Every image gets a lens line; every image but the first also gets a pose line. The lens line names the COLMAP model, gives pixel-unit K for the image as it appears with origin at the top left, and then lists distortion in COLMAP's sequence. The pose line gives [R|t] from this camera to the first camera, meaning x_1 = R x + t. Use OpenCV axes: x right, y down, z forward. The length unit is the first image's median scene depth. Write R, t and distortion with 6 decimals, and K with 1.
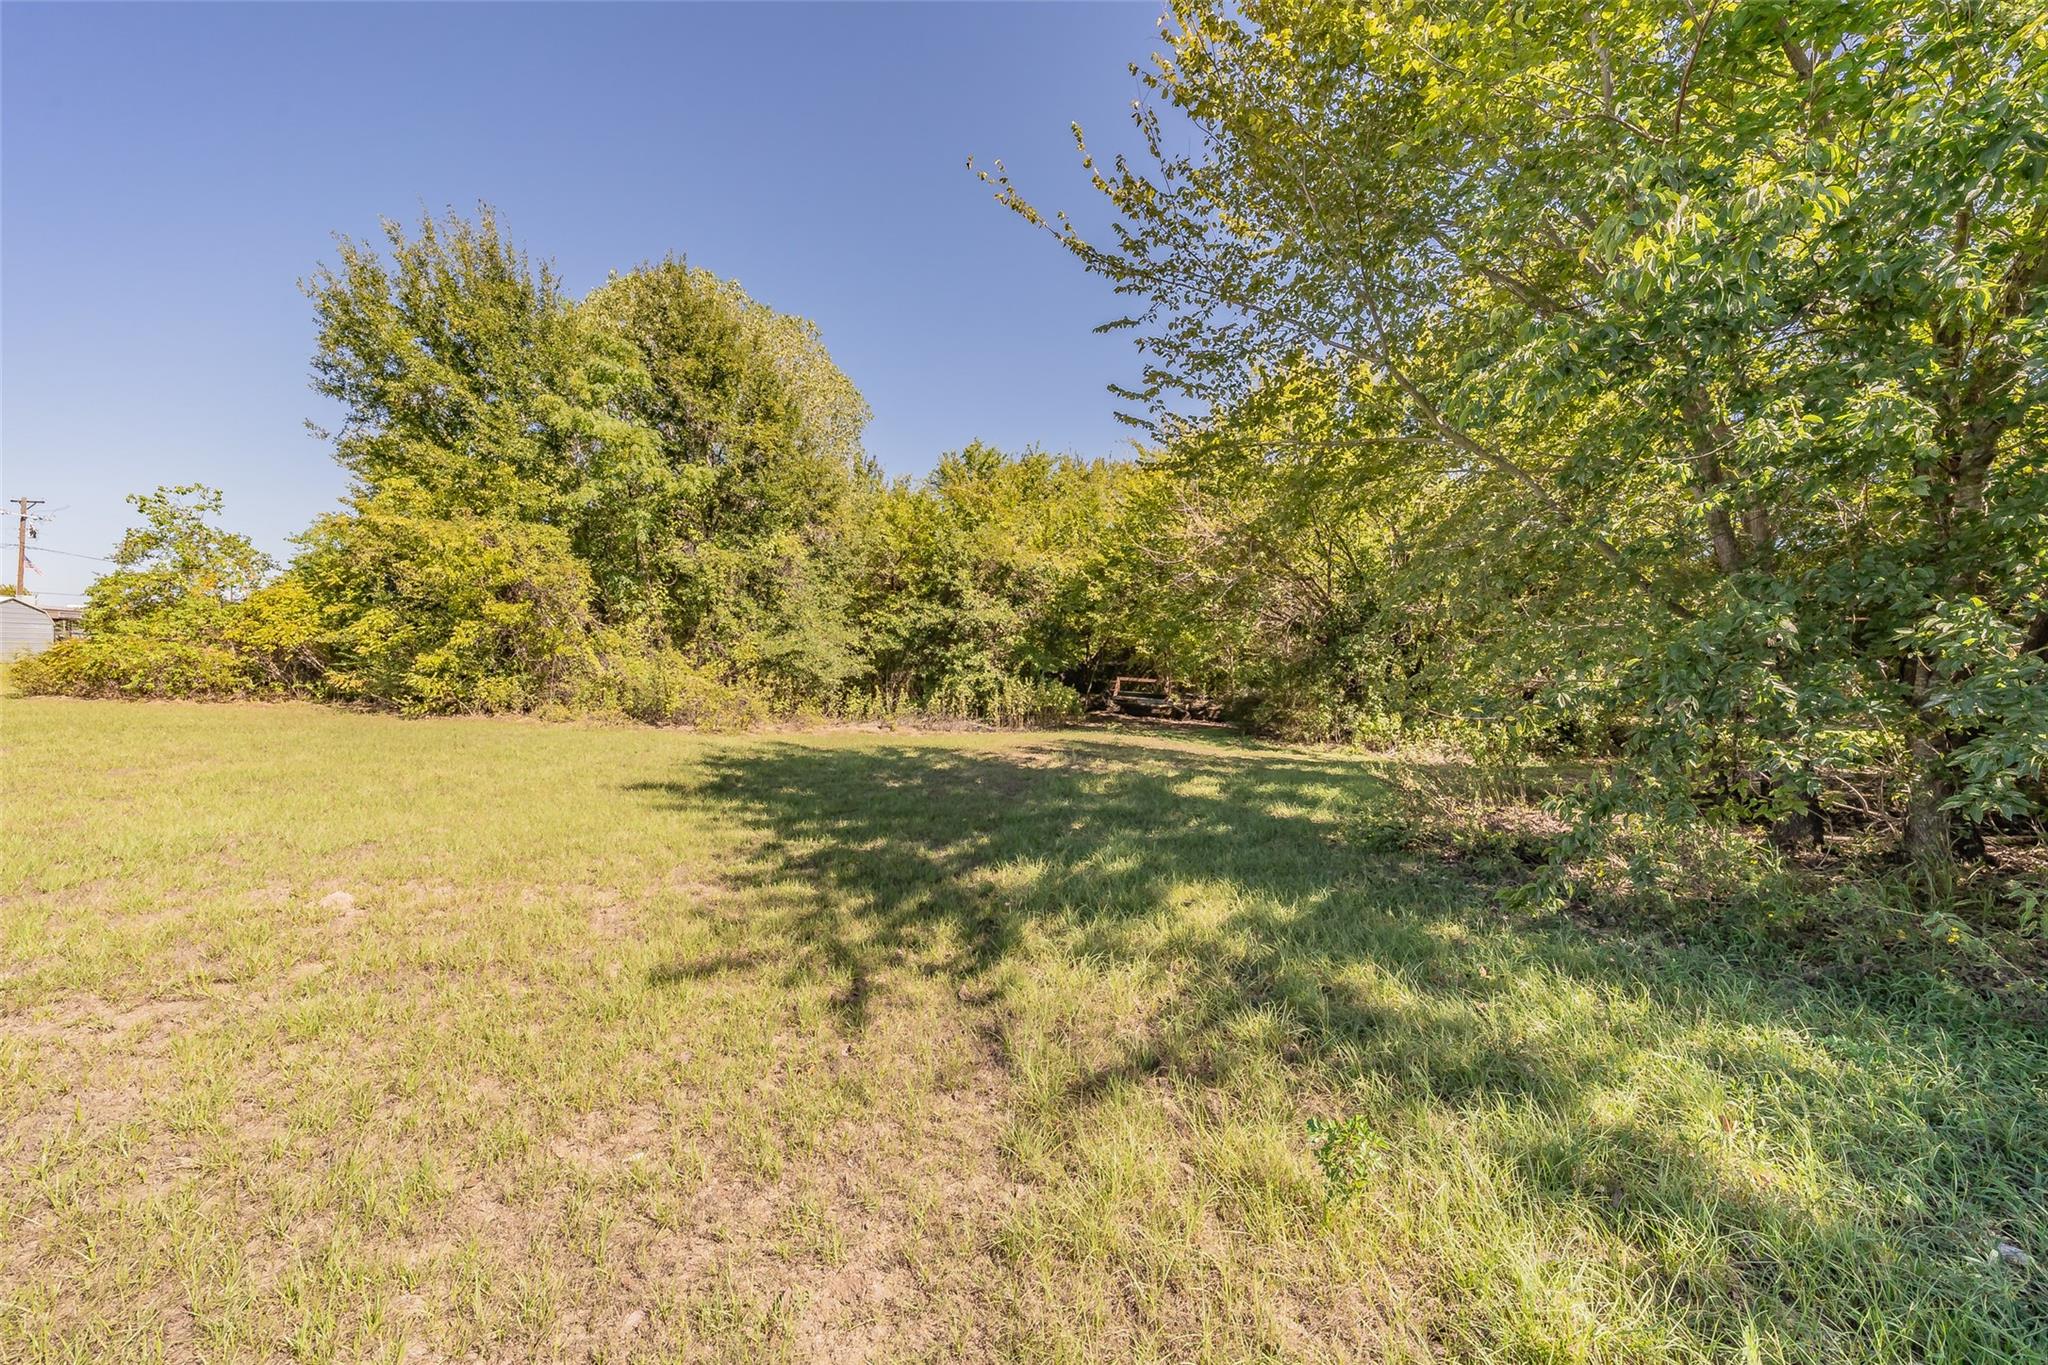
lens RADIAL K [[750.0, 0, 1039.7], [0, 750.0, 671.8], [0, 0, 1]] dist [-0.000971, 0.000056]
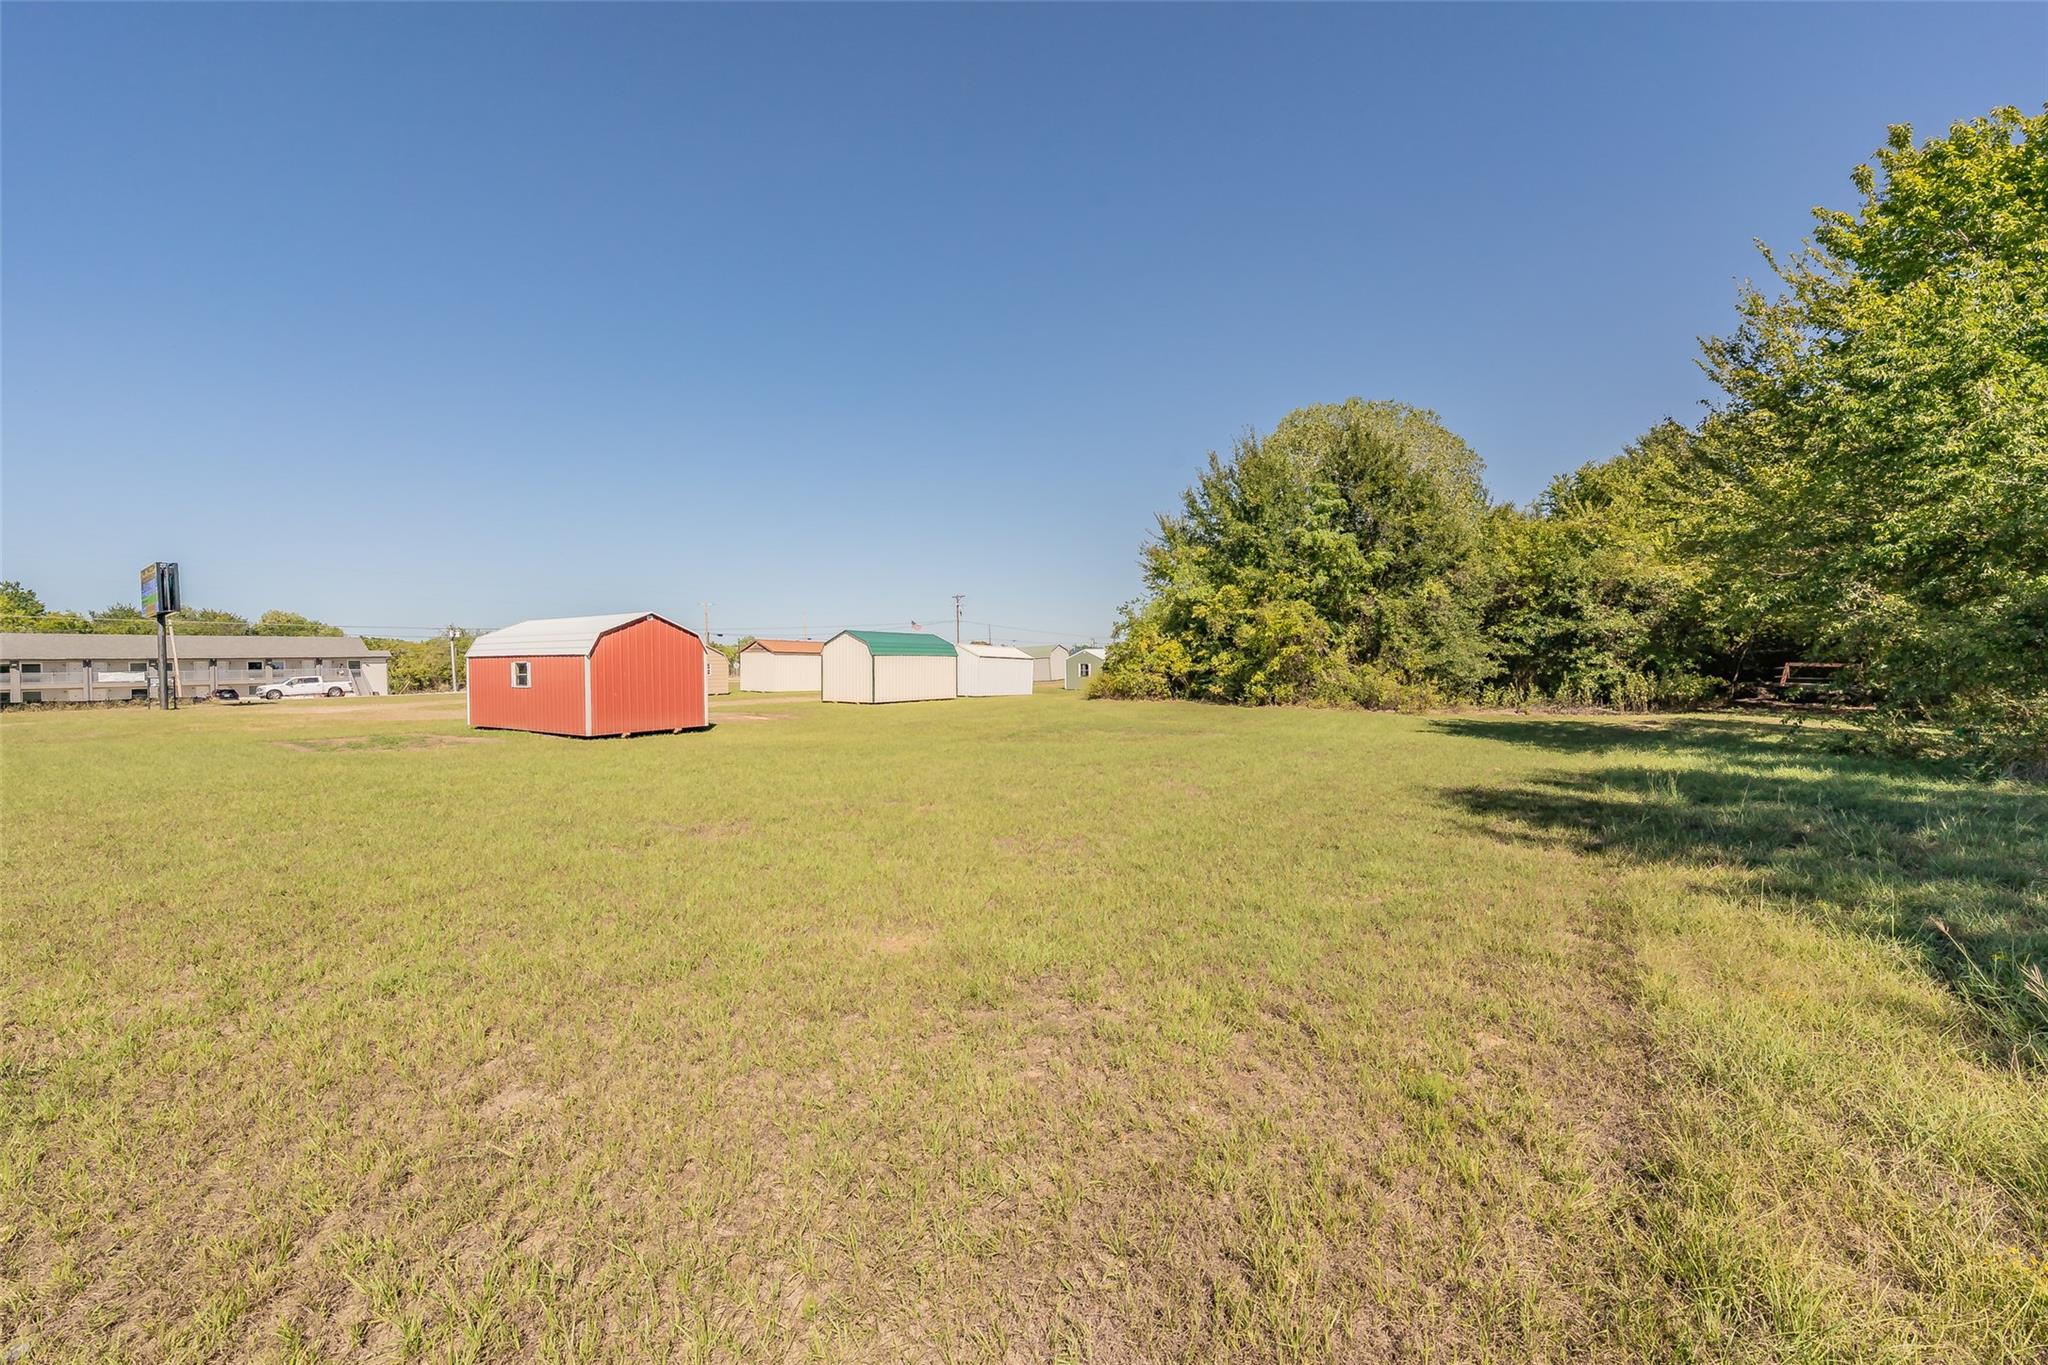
lens RADIAL K [[750.0, 0, 1039.7], [0, 750.0, 671.8], [0, 0, 1]] dist [-0.000971, 0.000056]
pose [[0.746510, -0.041509, -0.664078, 0.052952], [0.044580, 0.998930, -0.012326, -0.022028], [0.663879, -0.020403, 0.747561, -0.601884]]
